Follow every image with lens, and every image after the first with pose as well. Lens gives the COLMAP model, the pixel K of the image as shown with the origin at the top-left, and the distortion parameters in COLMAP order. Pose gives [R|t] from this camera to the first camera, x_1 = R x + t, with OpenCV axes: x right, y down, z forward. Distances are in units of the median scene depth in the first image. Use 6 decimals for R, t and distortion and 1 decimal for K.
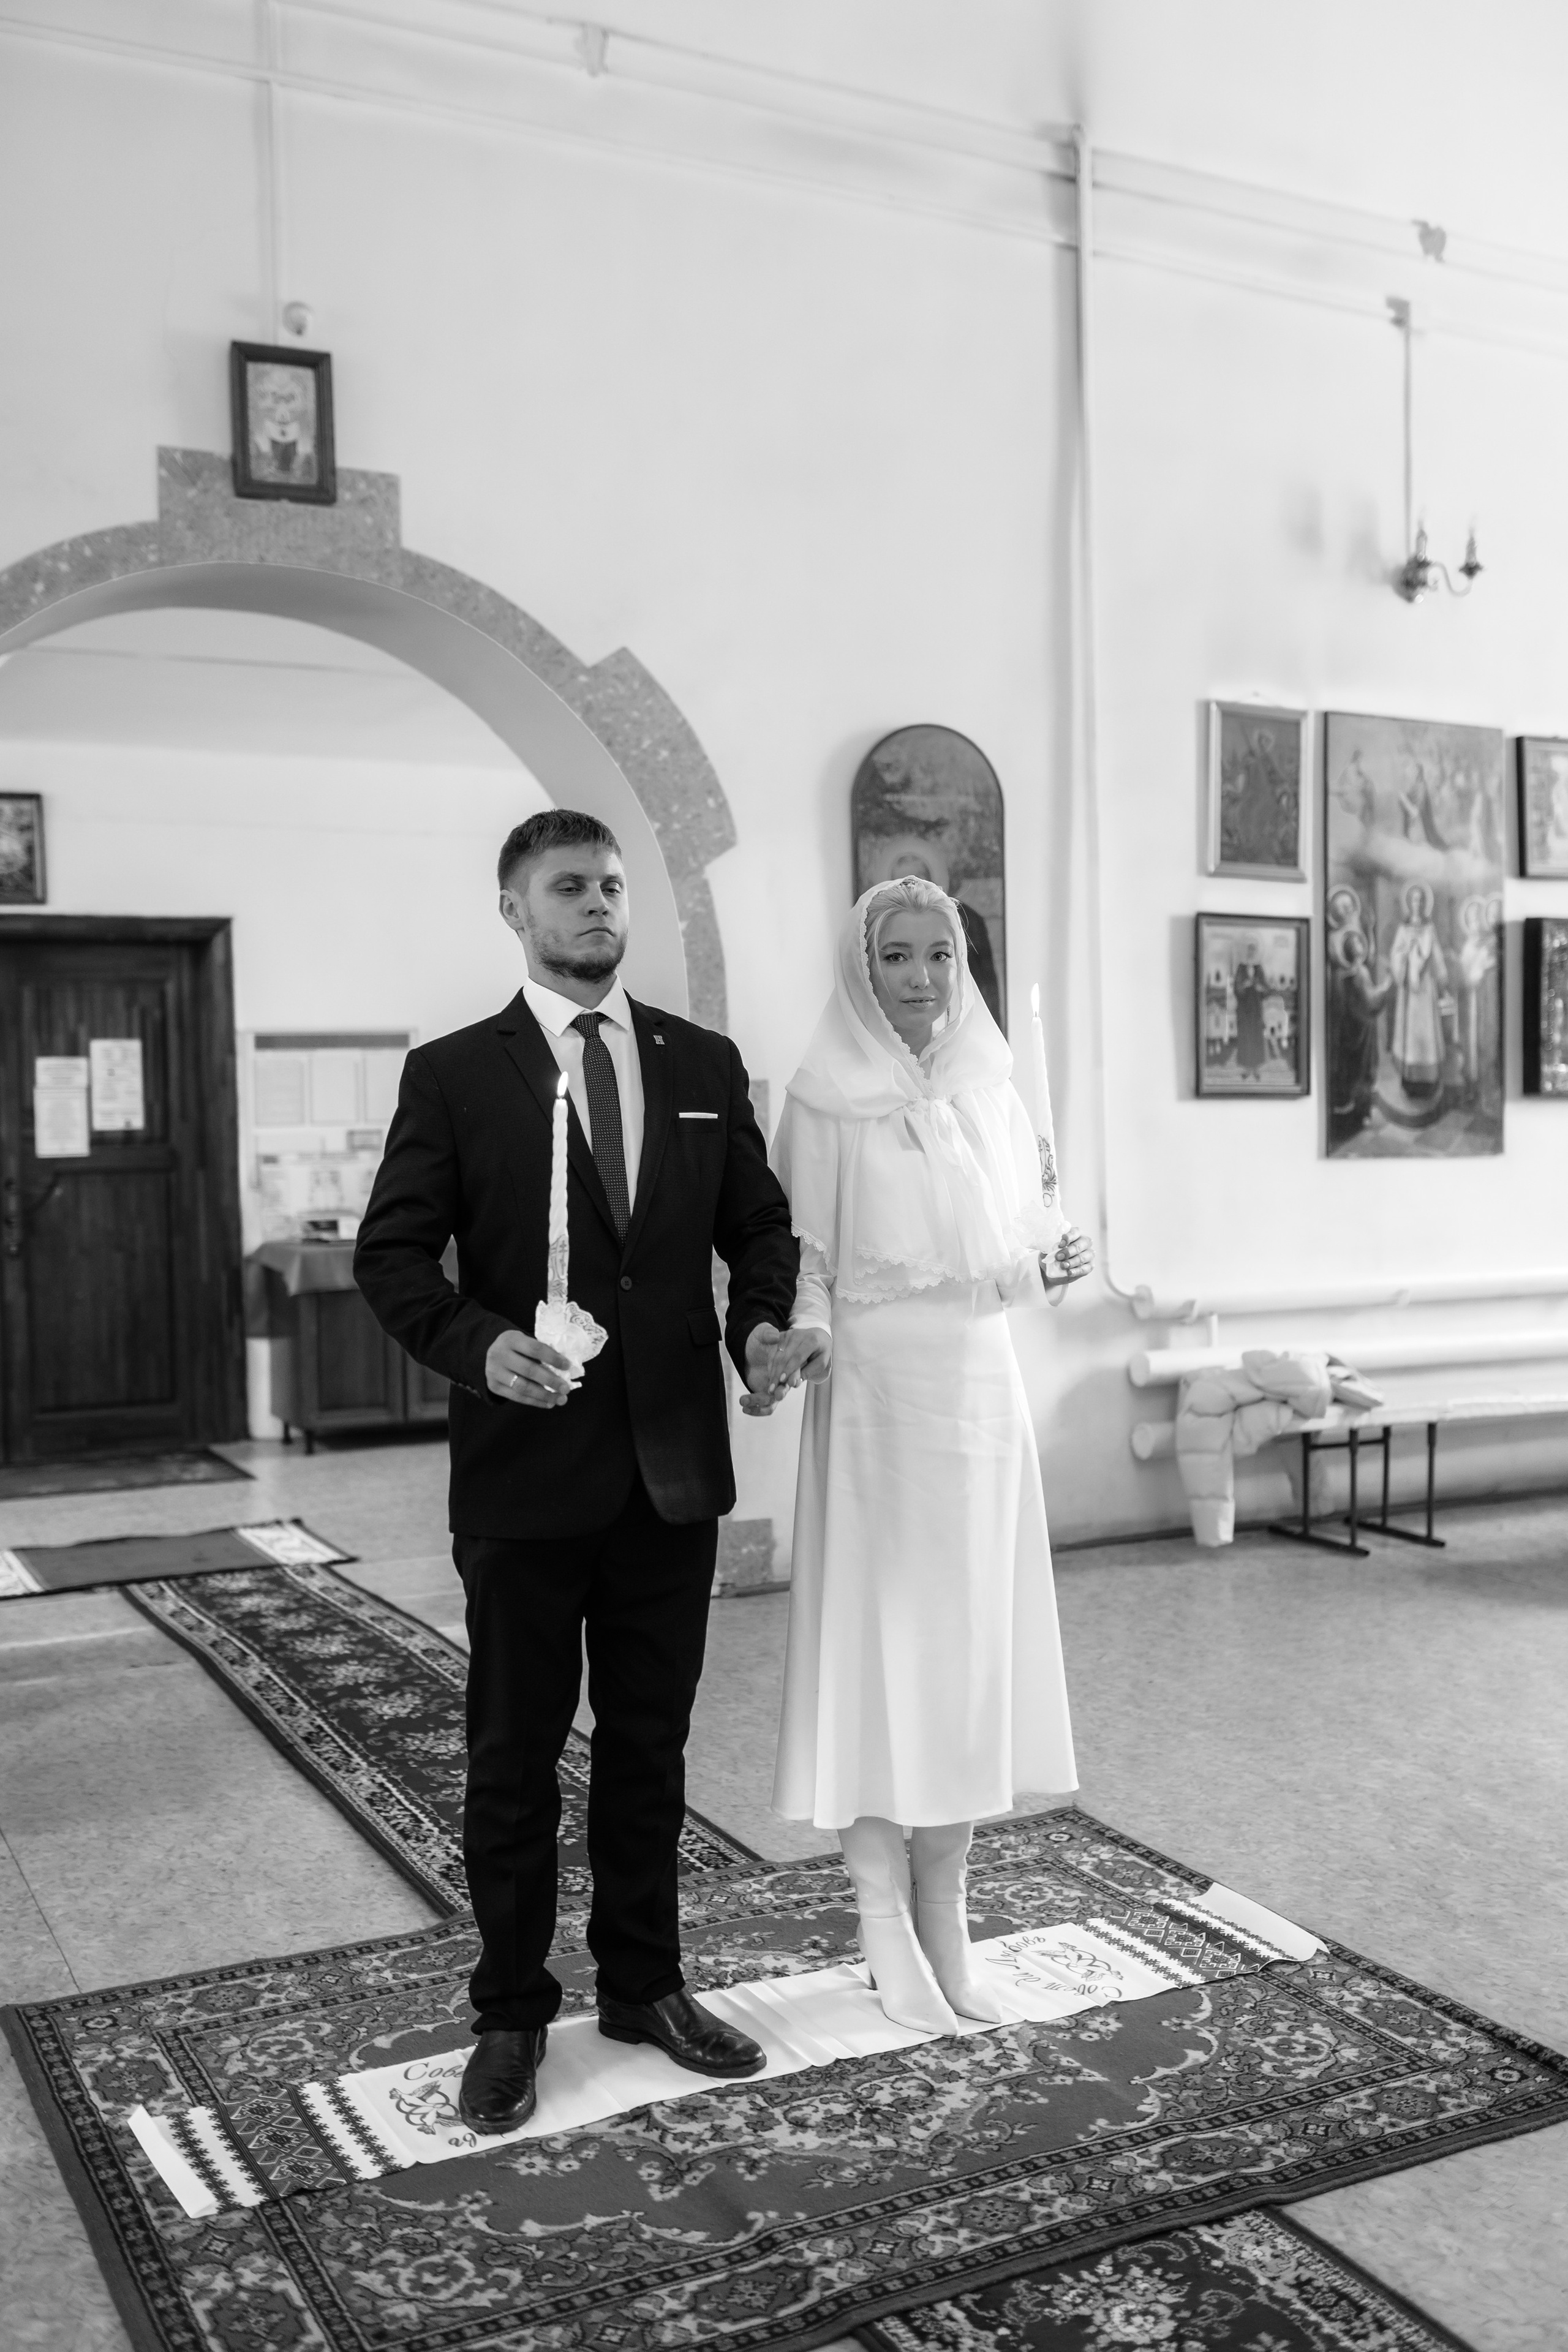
lens RADIAL K [[2225.1, 0, 782.7], [0, 2225.1, 1191.1], [0, 0, 1]] dist [0.003599, 0.000000]
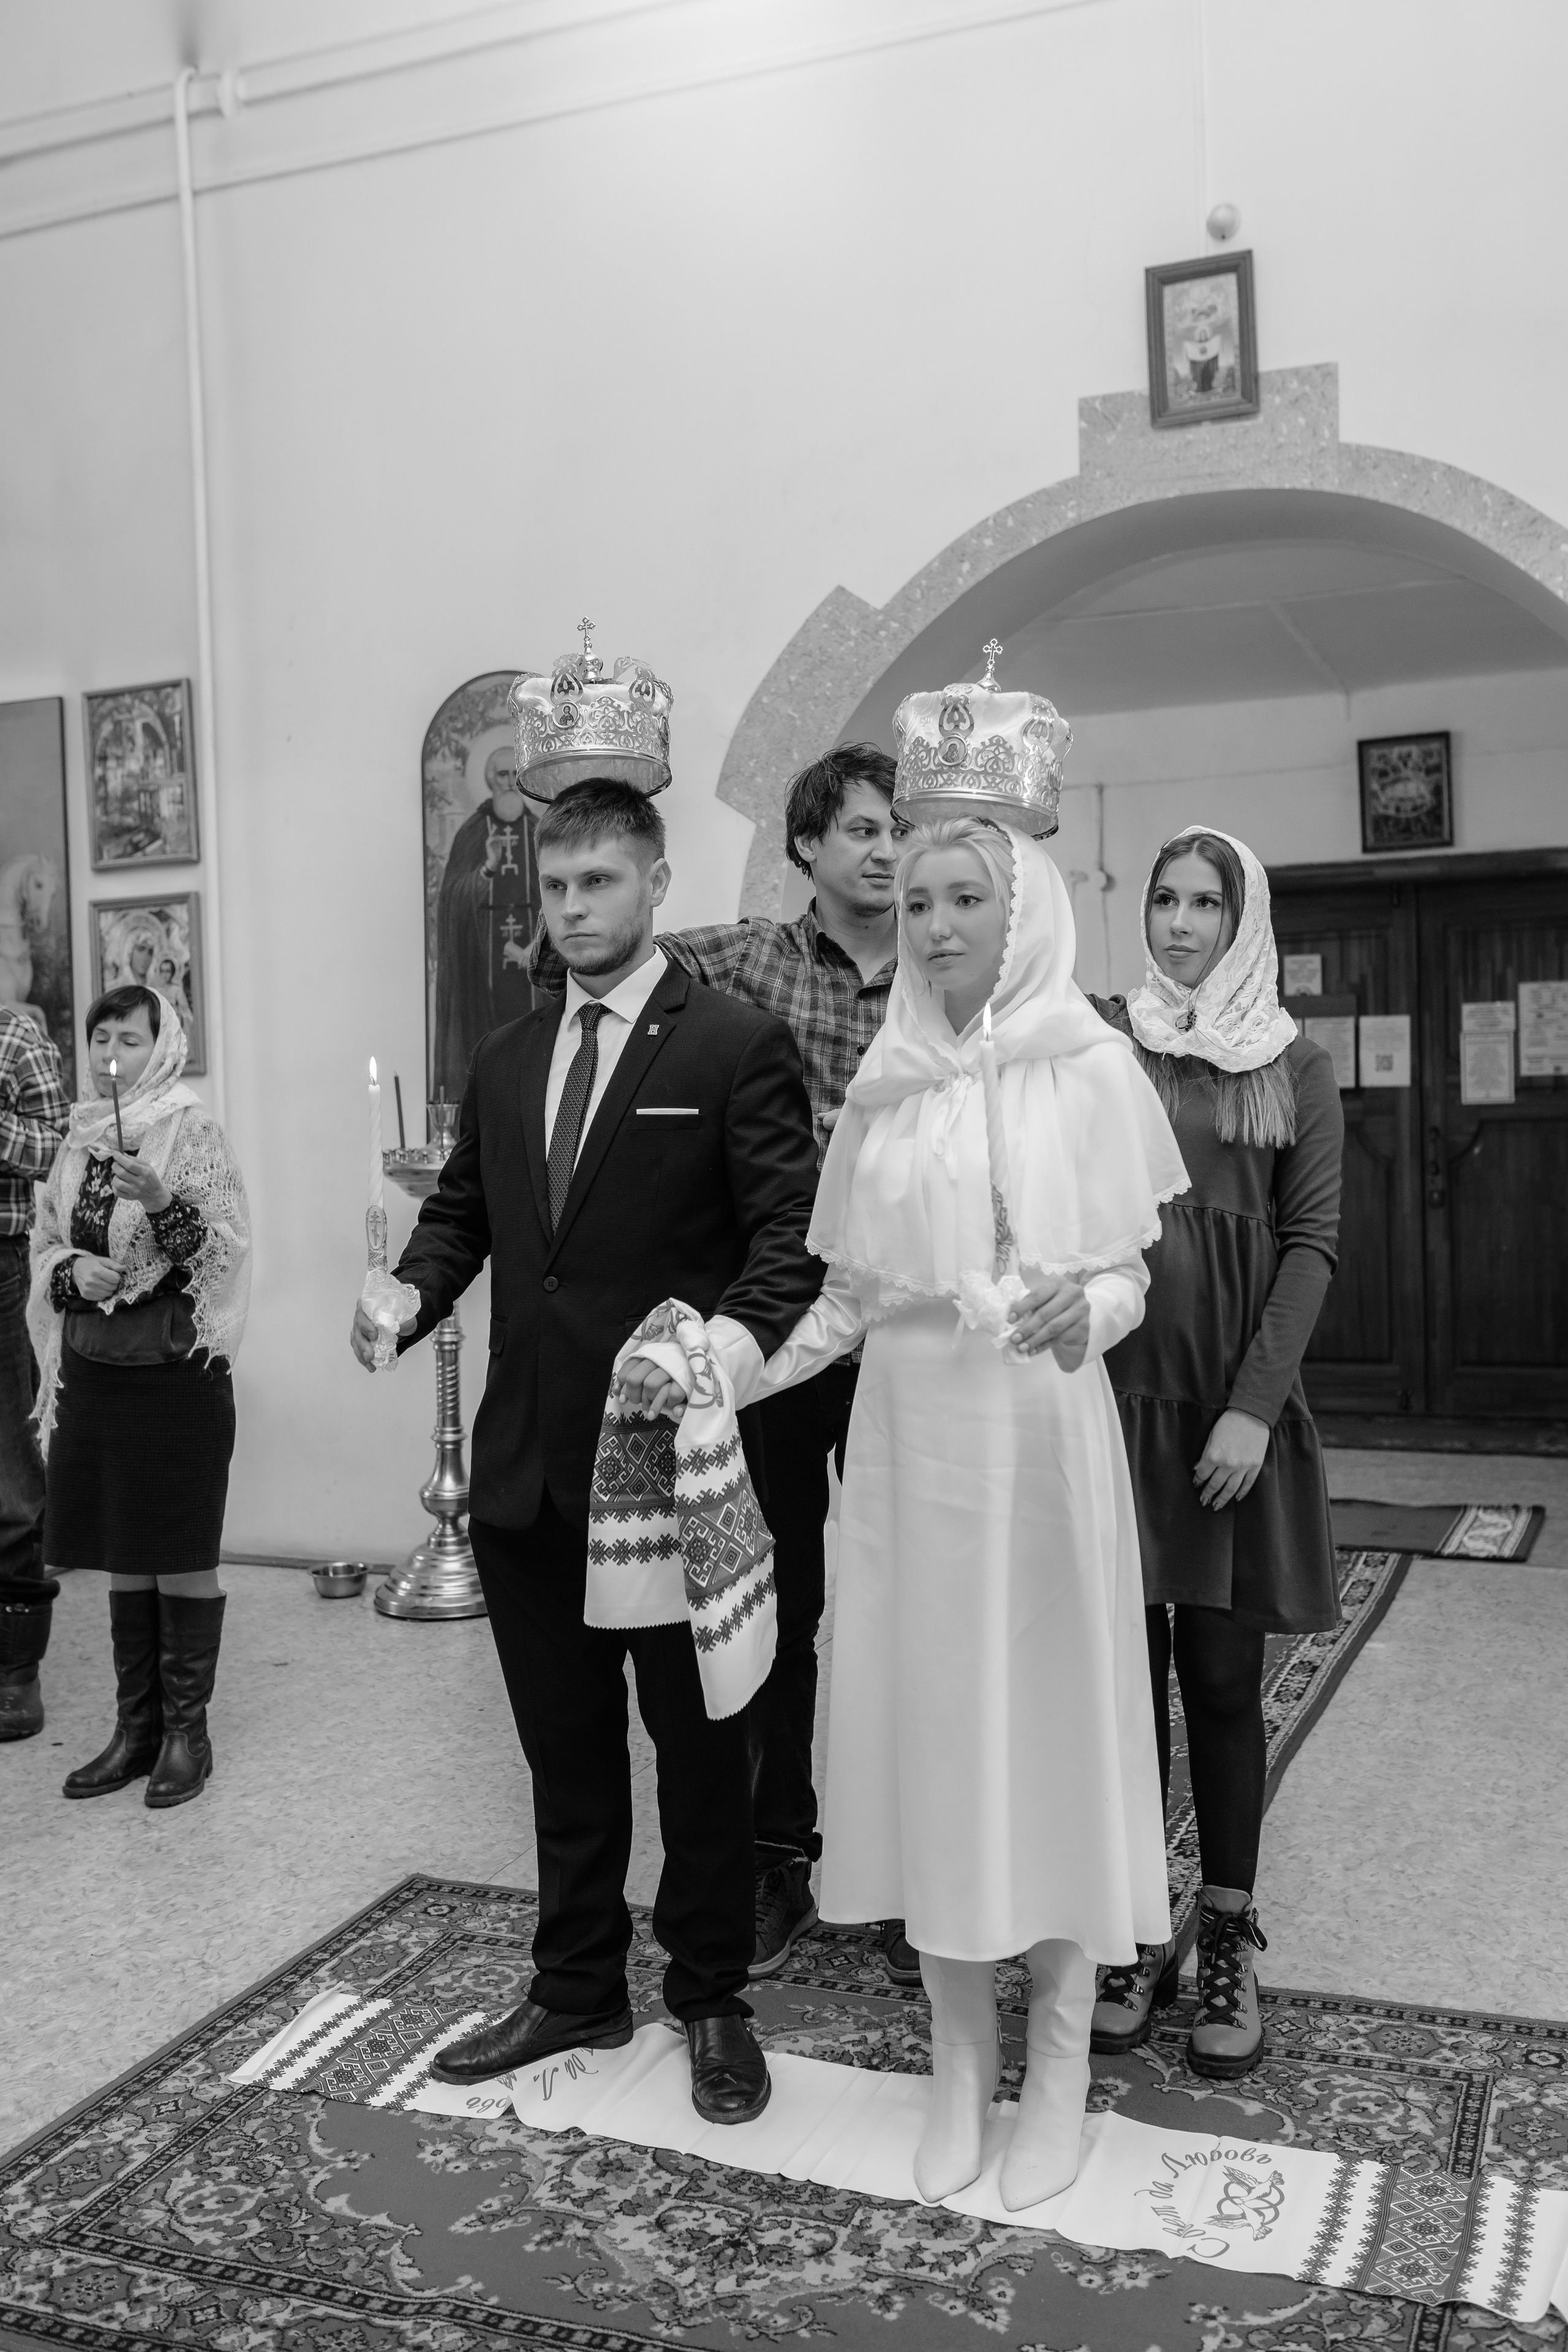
lens RADIAL K [[2225.1, 0, 791.6], [0, 2225.1, 1188.5], [0, 0, 1]] dist [0.003599, 0.000000]
pose [[0.650161, 0.031347, -0.759149, 0.355428], [-0.008039, 0.999376, 0.034381, -0.015830], [0.759754, -0.016250, 0.650008, 0.228891]]
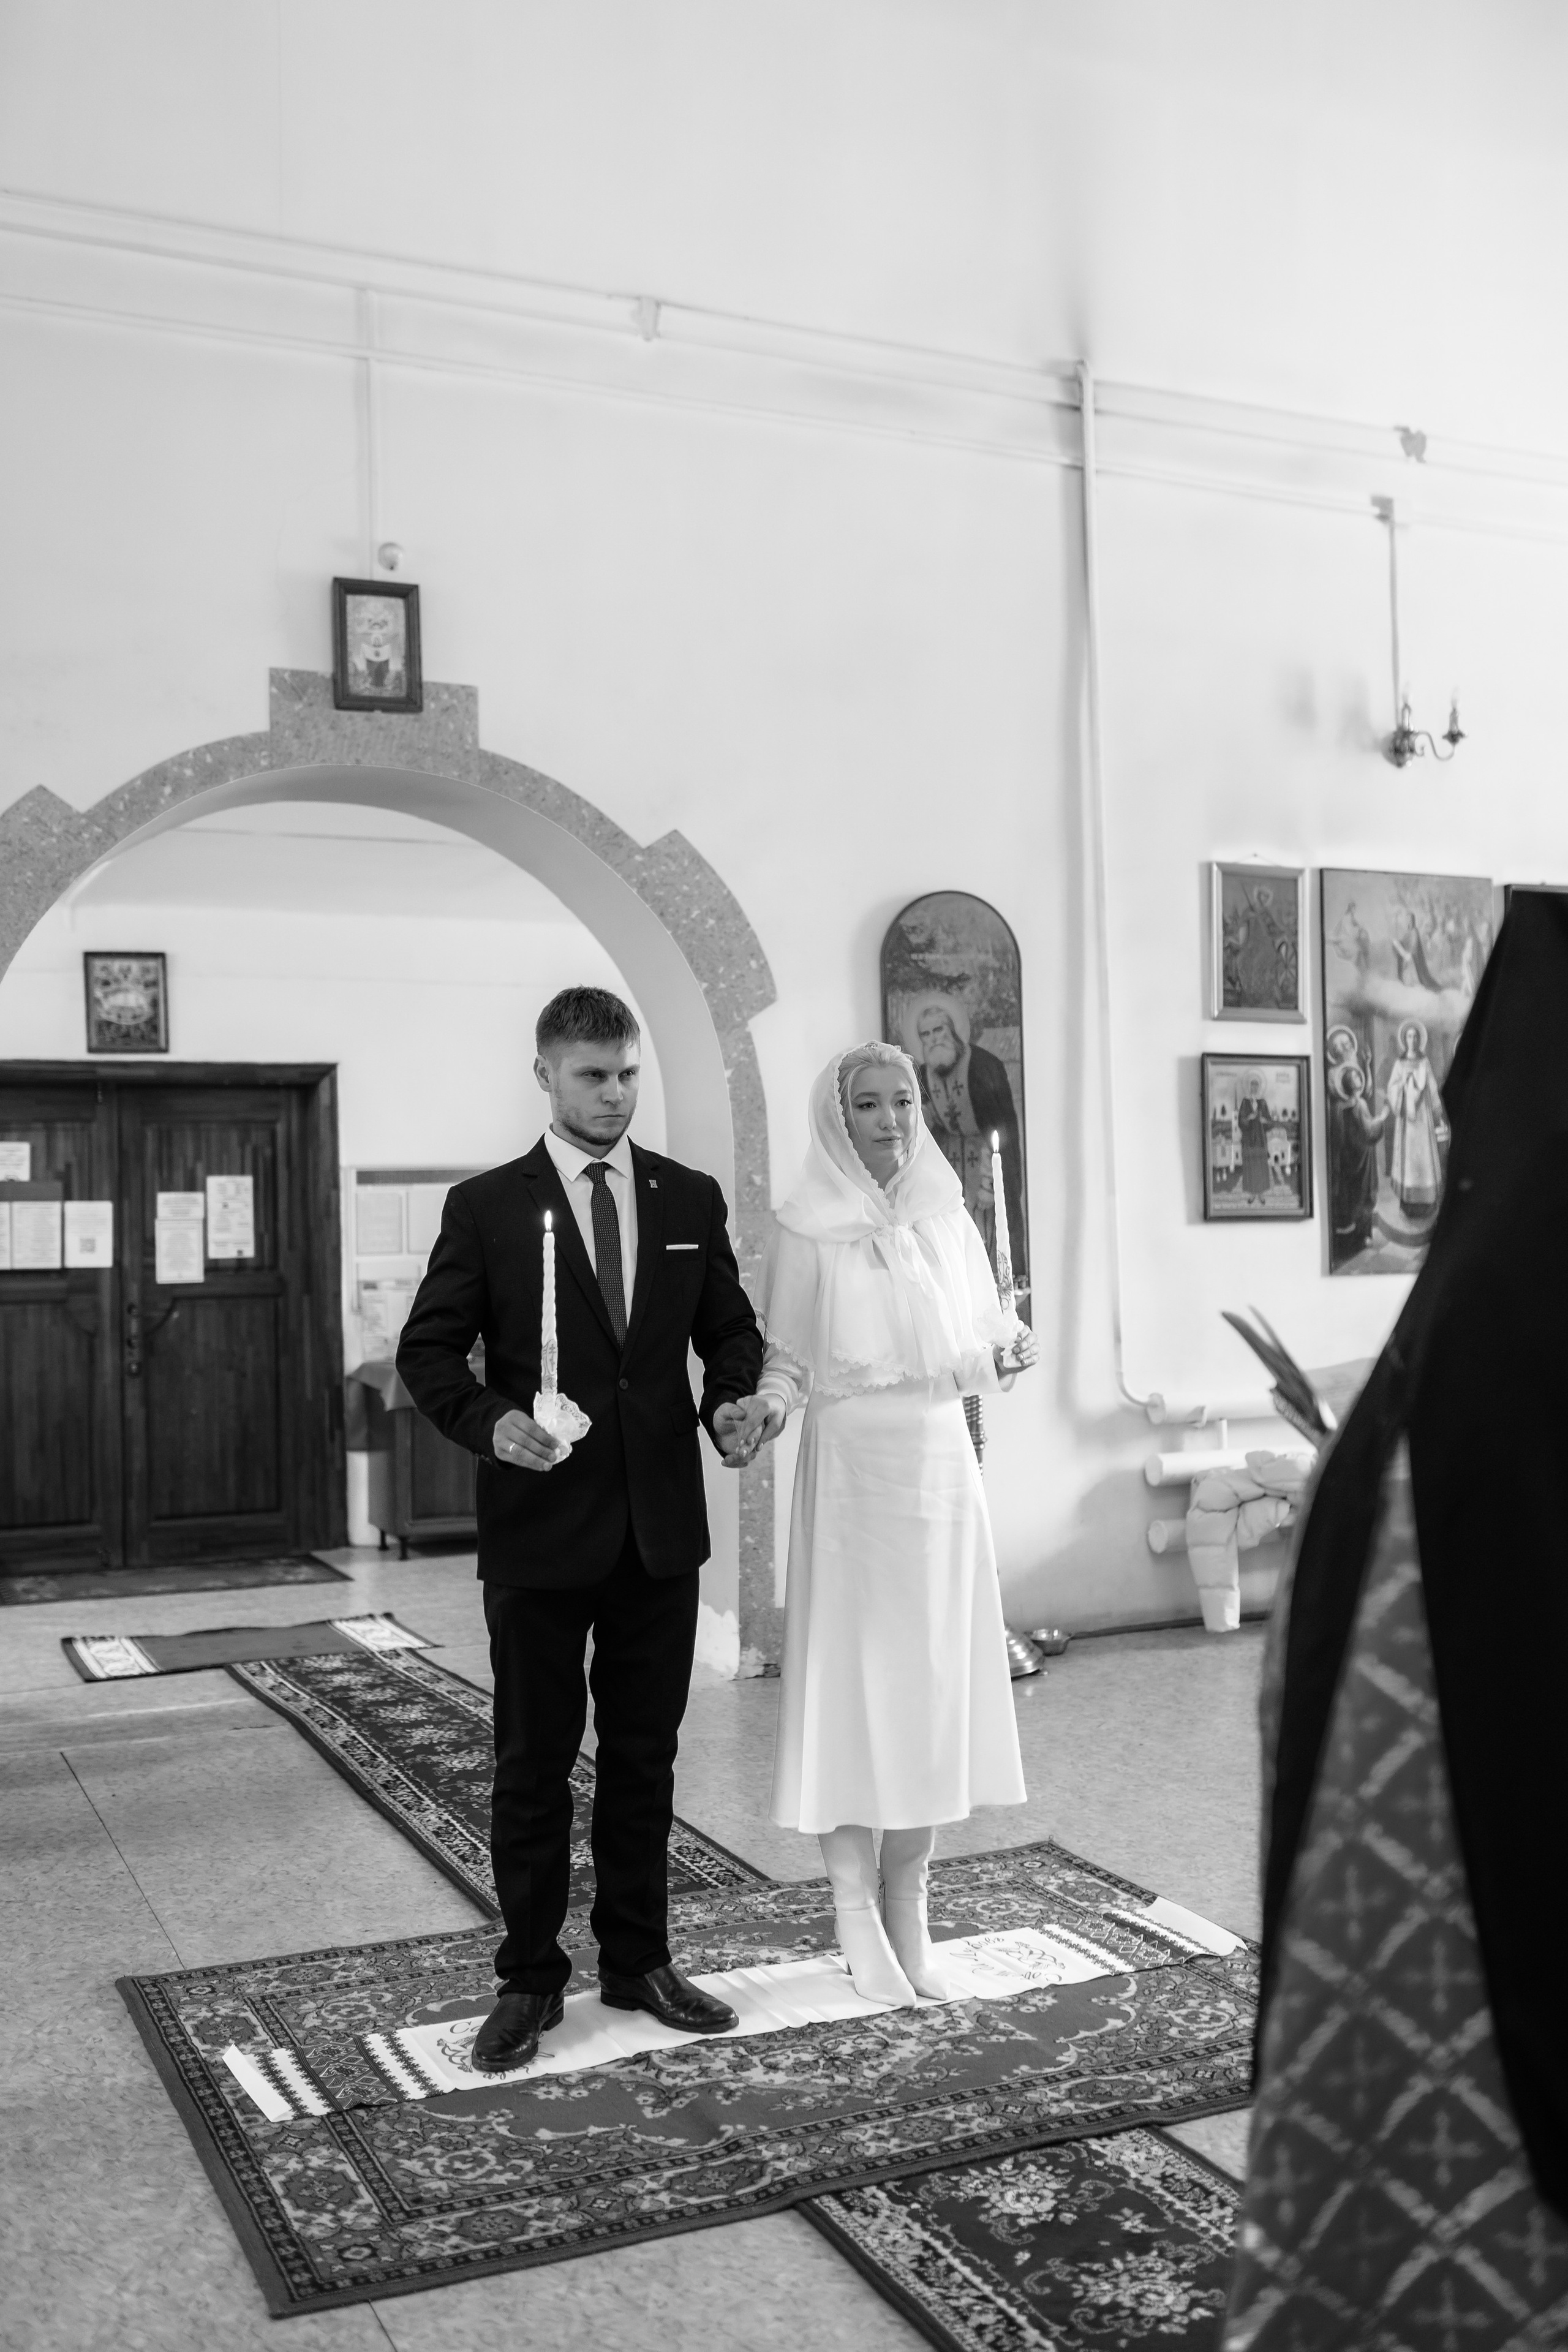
lens RADIAL K [[2225.1, 0, 773.0], [0, 2225.1, 1213.5], [0, 0, 1]] dist [0.003599, 0.000000]
pose [[0.998544, -0.006955, -0.053491, 0.037509], [0.004464, 0.998906, -0.046543, 0.004661], [0.053756, 0.046237, 0.997483, -0.118415]]
